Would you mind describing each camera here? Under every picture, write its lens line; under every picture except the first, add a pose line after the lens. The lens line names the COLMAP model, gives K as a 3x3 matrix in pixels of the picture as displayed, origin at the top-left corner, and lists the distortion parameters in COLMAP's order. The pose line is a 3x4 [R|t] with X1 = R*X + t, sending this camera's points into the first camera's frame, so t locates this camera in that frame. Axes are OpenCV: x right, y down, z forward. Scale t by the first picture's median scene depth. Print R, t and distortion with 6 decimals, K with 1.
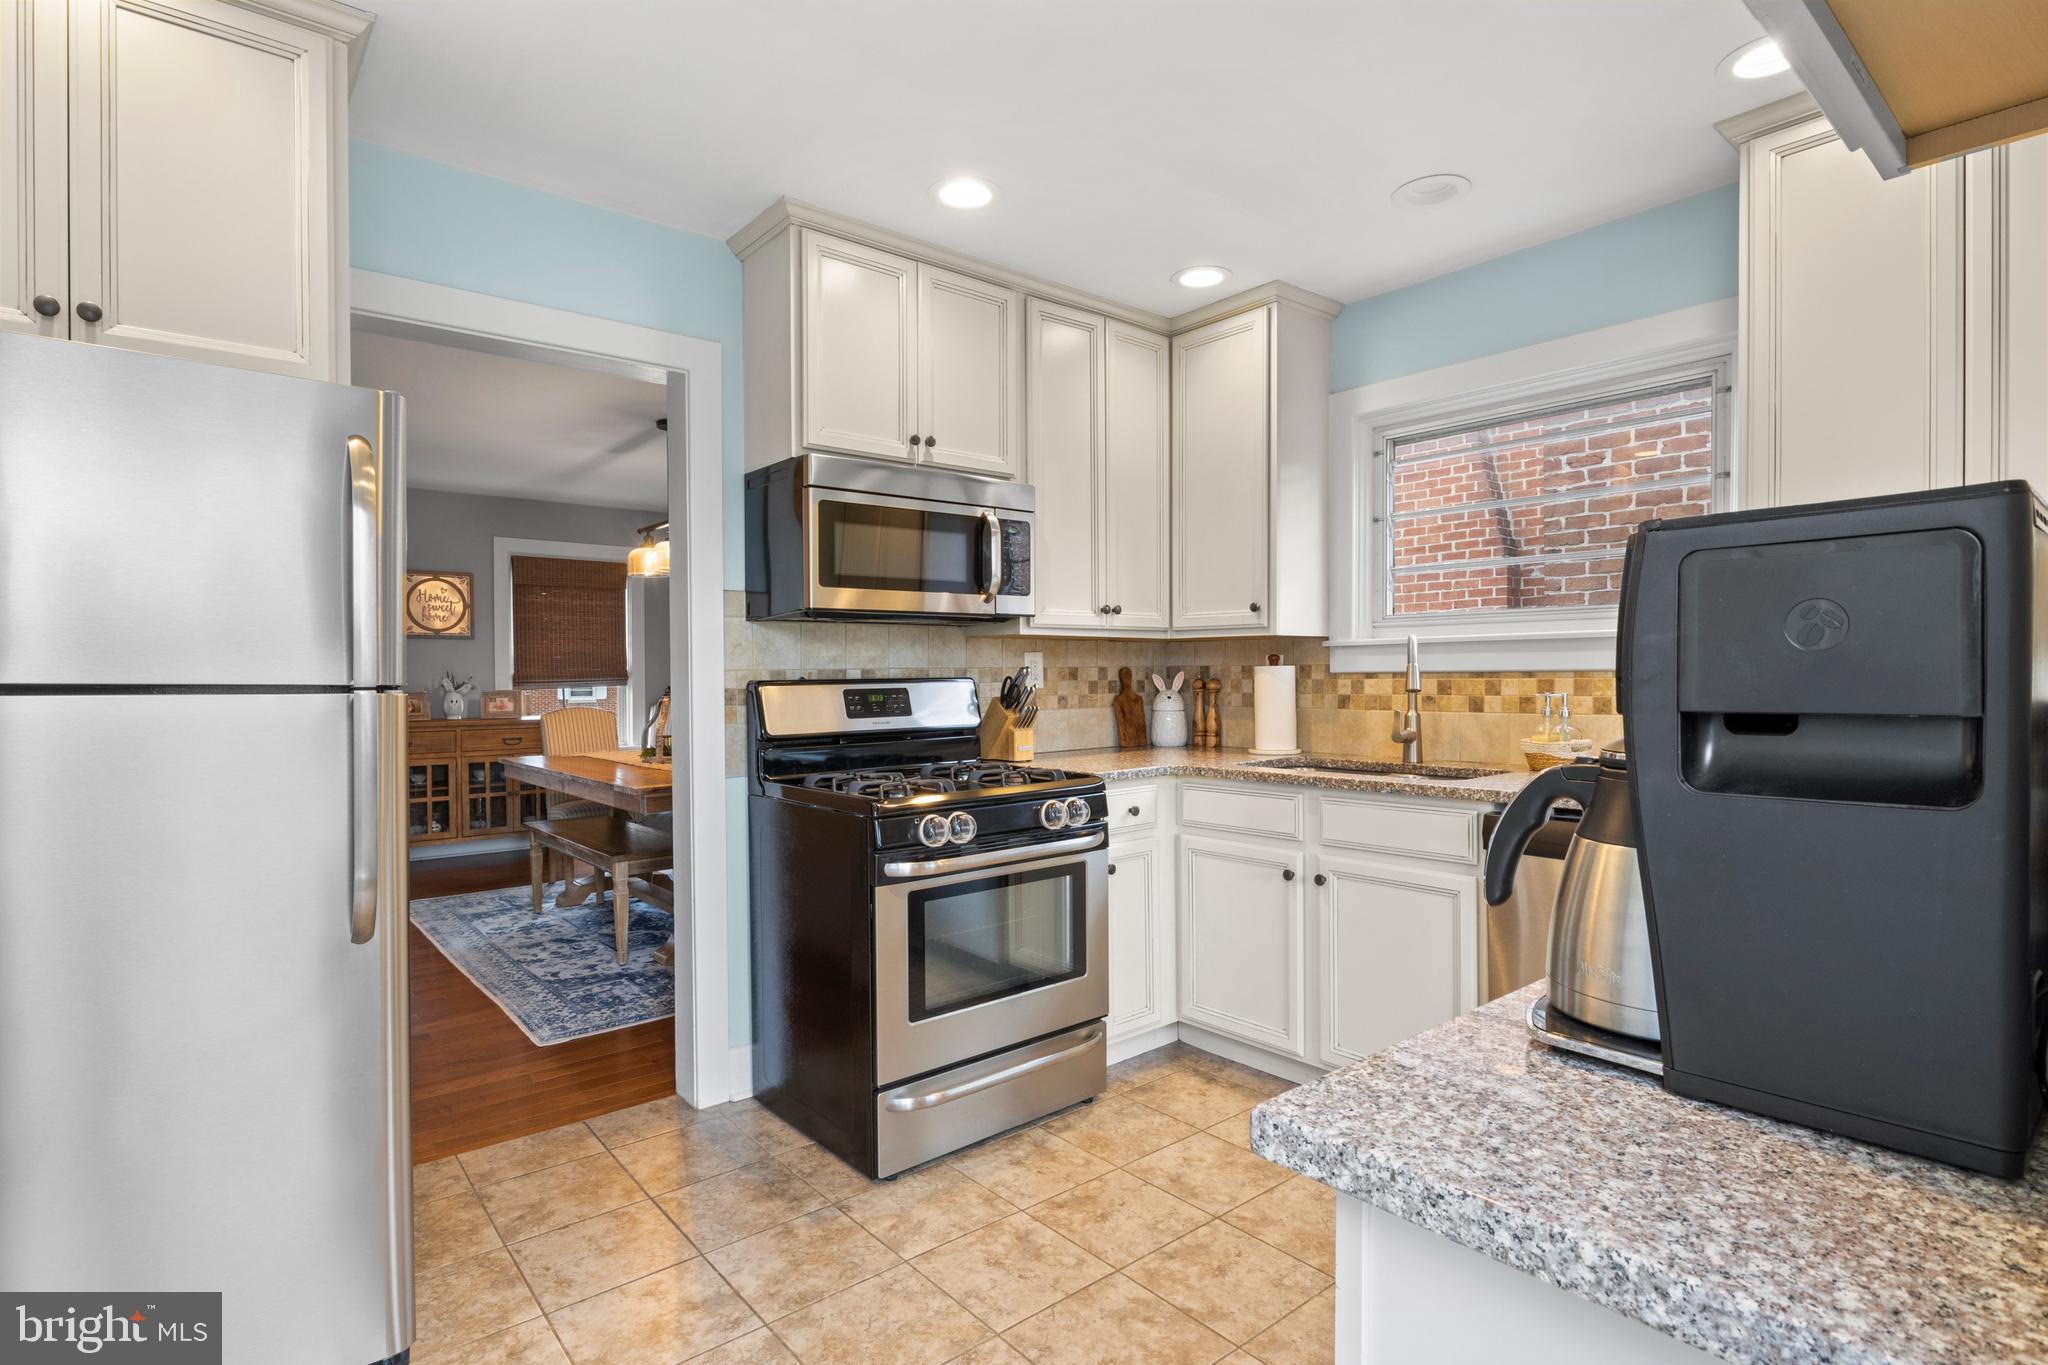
lens RADIAL K [[1052.4, 0, 1007.8], [0, 1052.4, 693.3], [0, 0, 1]] dist [0.000951, -0.002152]
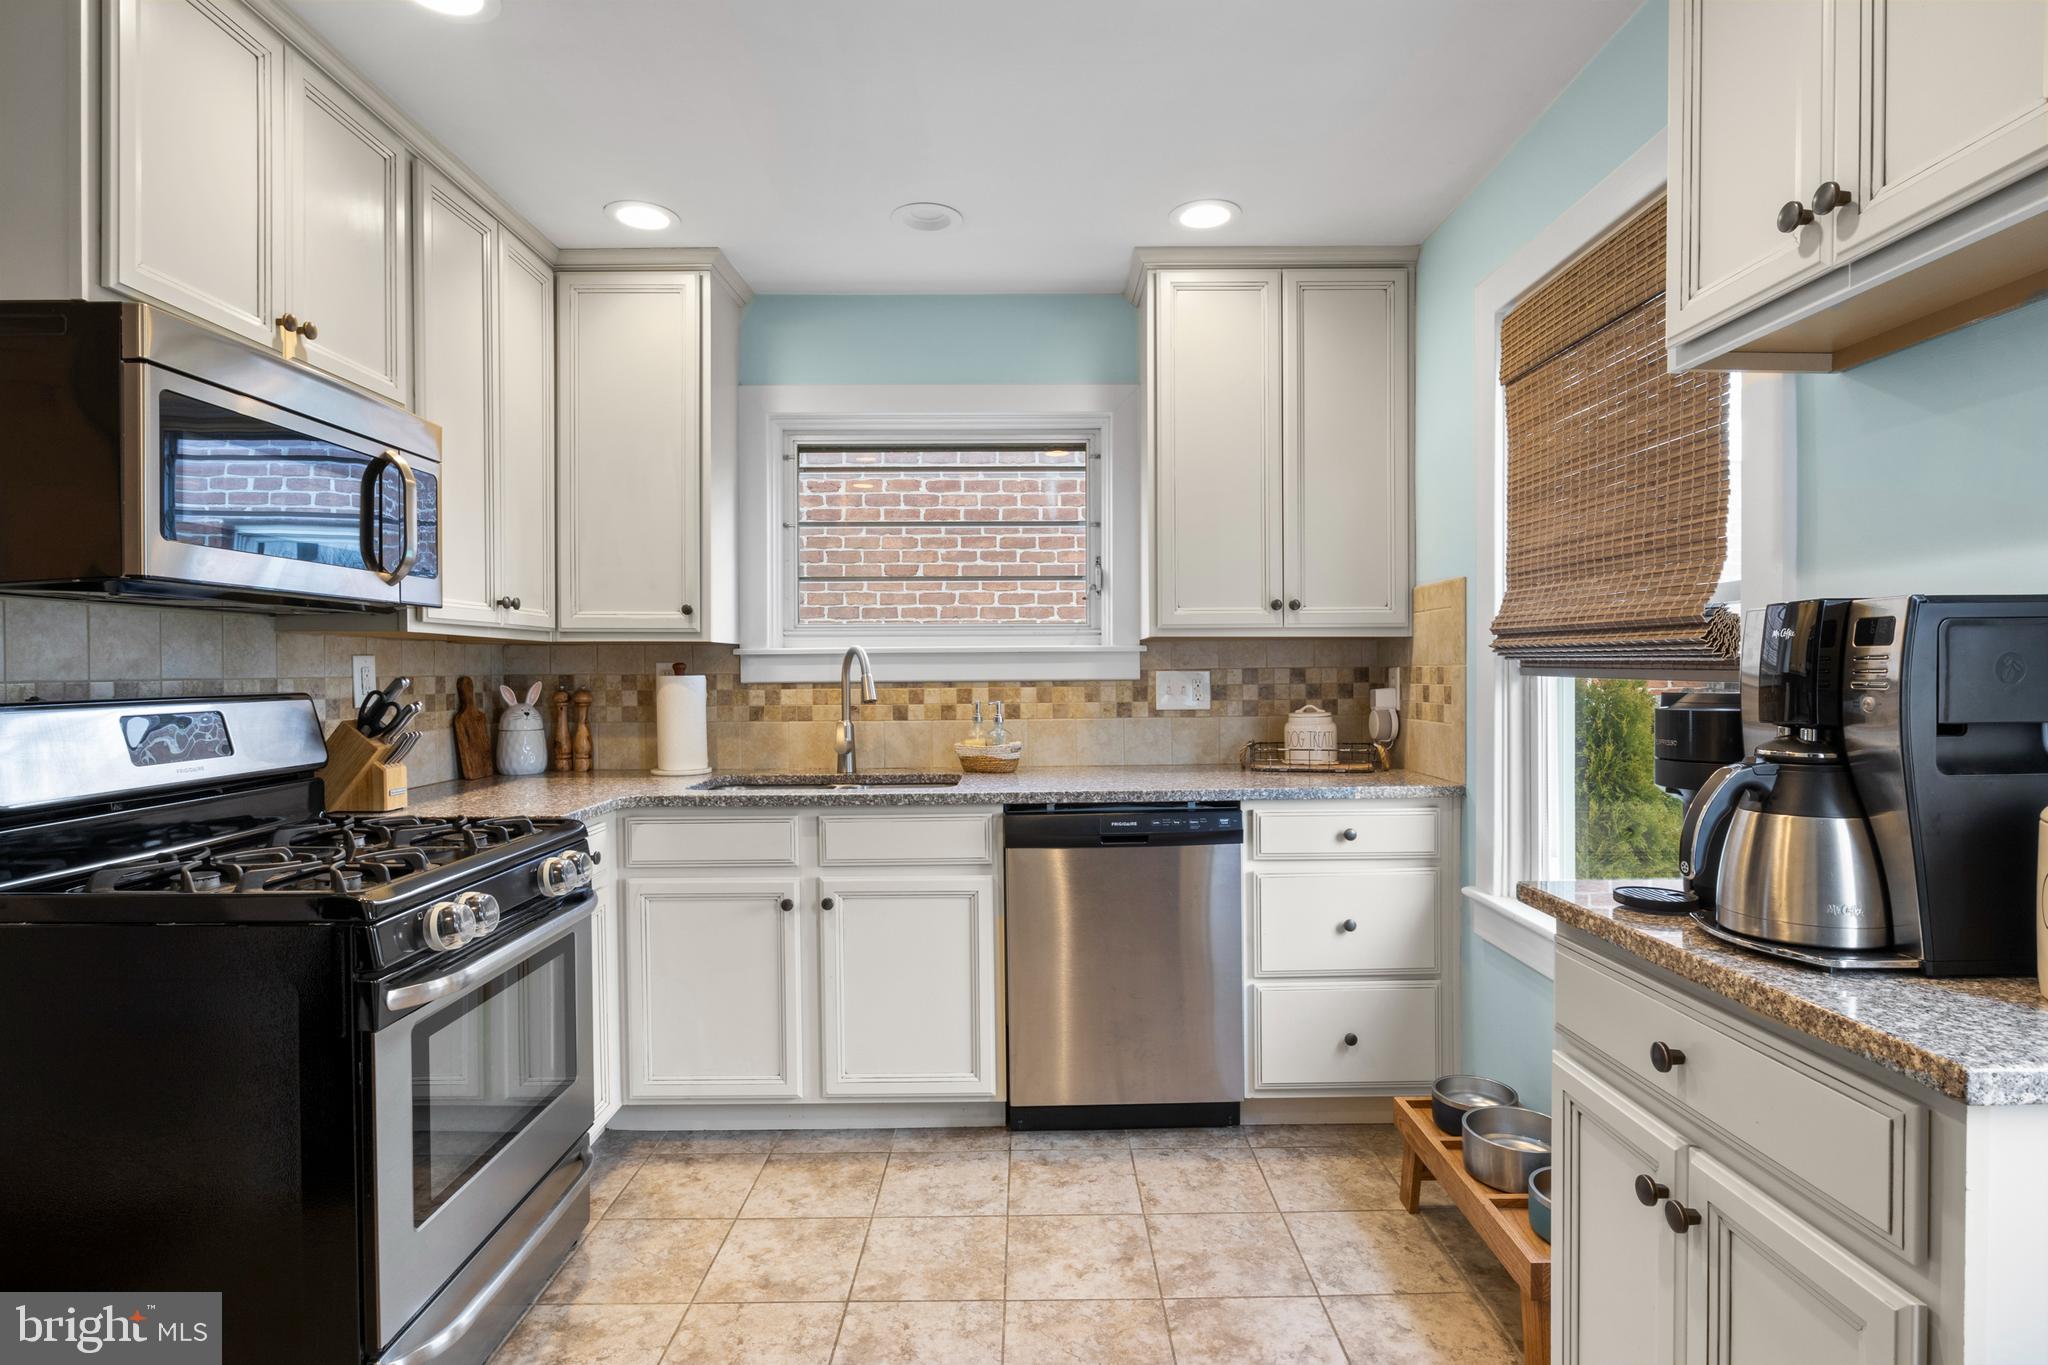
lens RADIAL K [[1052.4, 0, 1041.1], [0, 1052.4, 688.4], [0, 0, 1]] dist [0.000951, -0.002152]
pose [[0.619836, -0.009220, 0.784677, -0.280132], [0.016151, 0.999869, -0.001010, -0.010050], [-0.784565, 0.013299, 0.619904, 0.226414]]
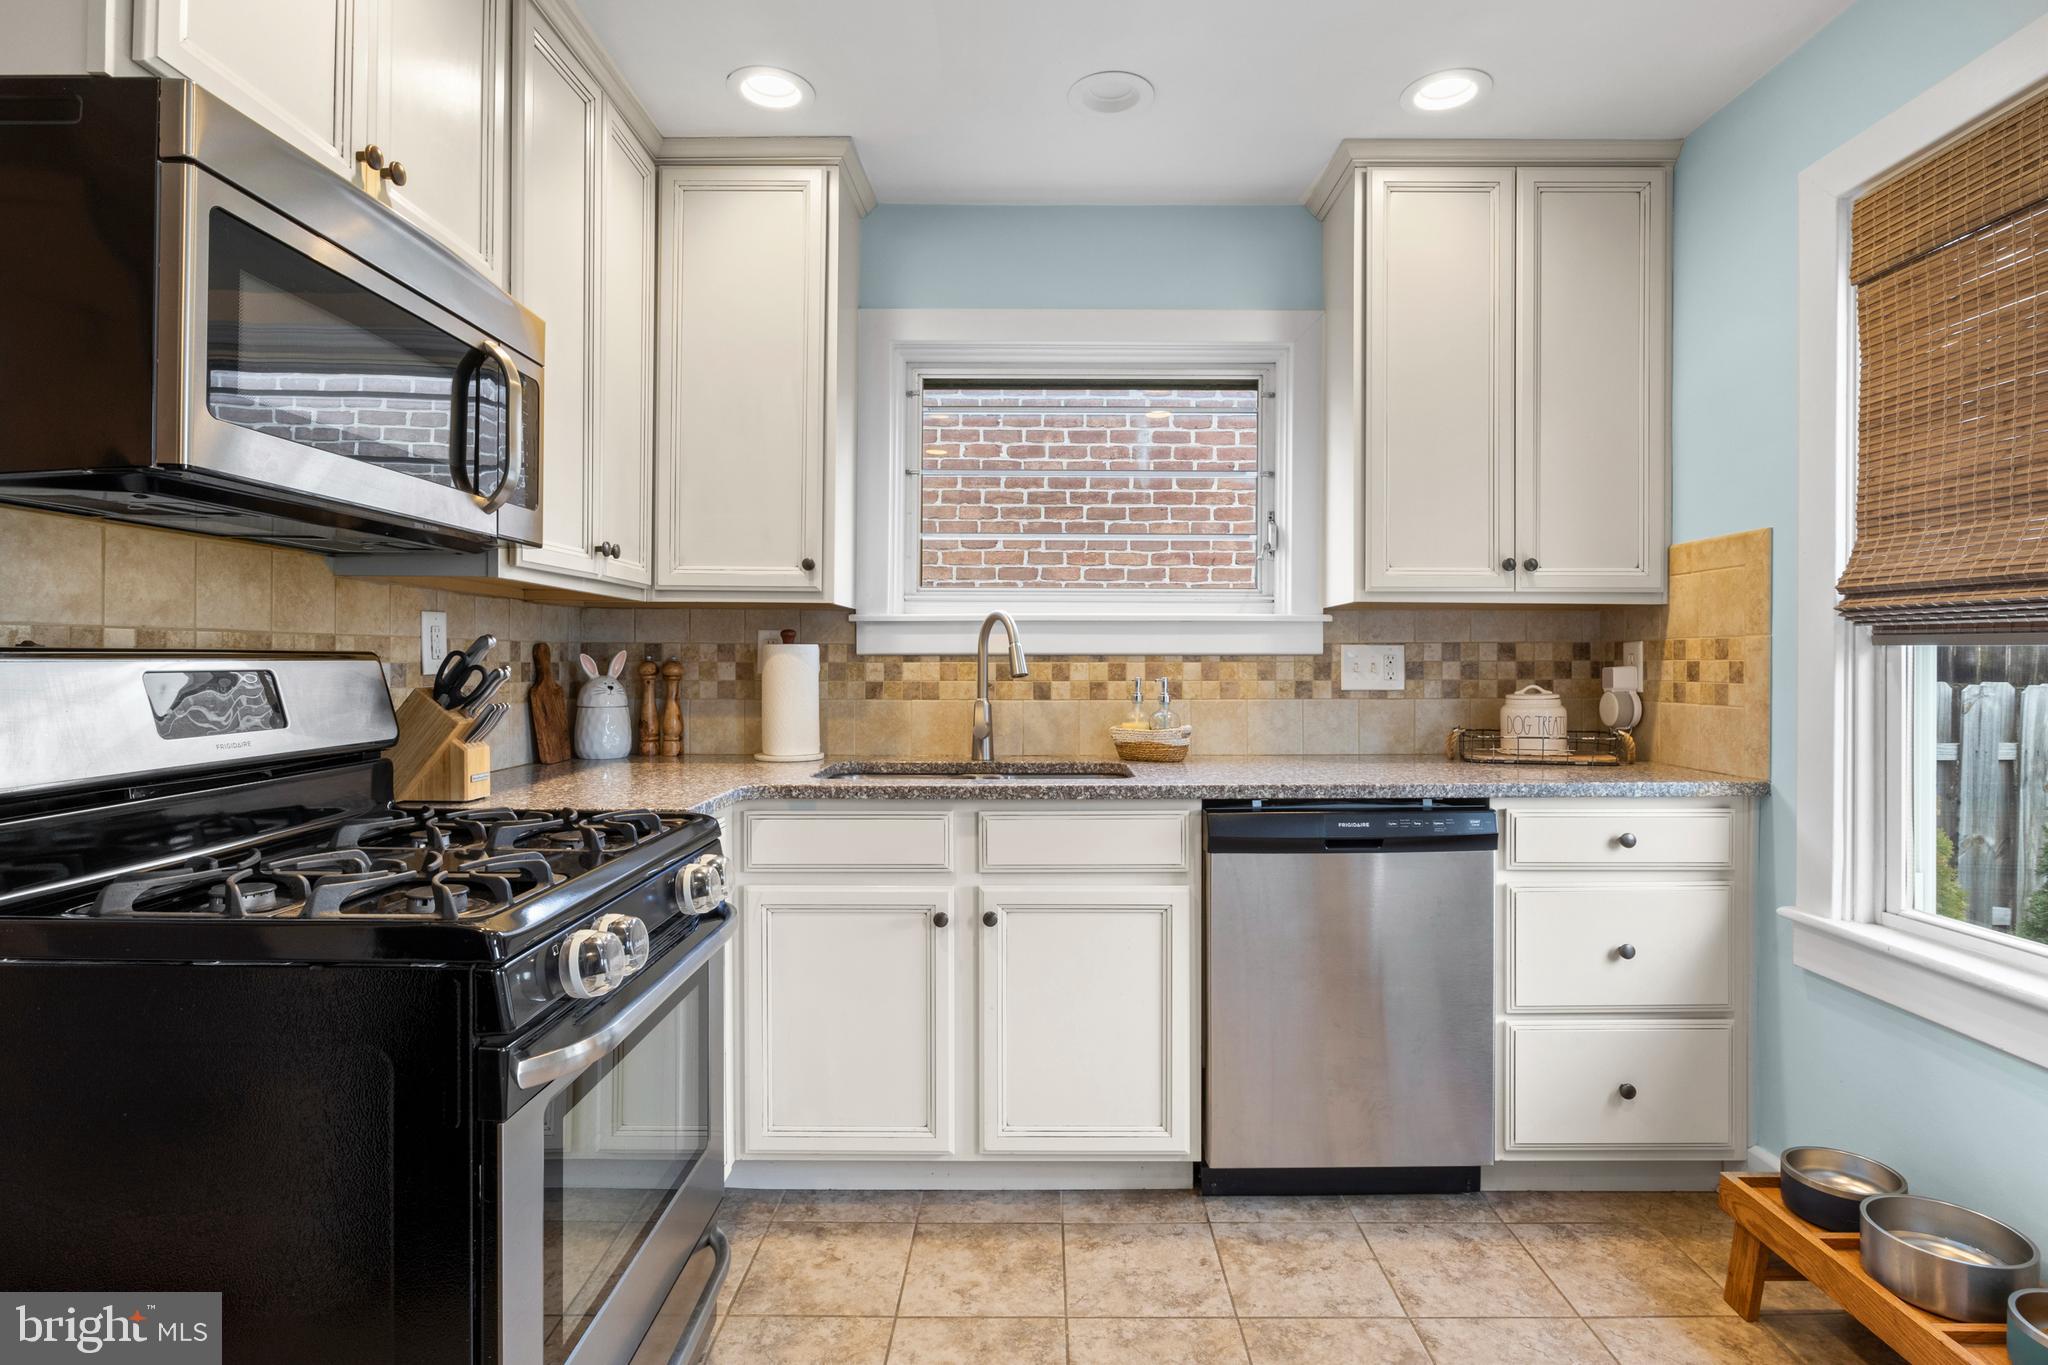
lens RADIAL K [[1052.4, 0, 1039.1], [0, 1052.4, 669.6], [0, 0, 1]] dist [0.000951, -0.002152]
pose [[0.624344, 0.004692, 0.781135, -0.249116], [0.007468, 0.999900, -0.011975, 0.002924], [-0.781114, 0.013310, 0.624247, 0.418983]]
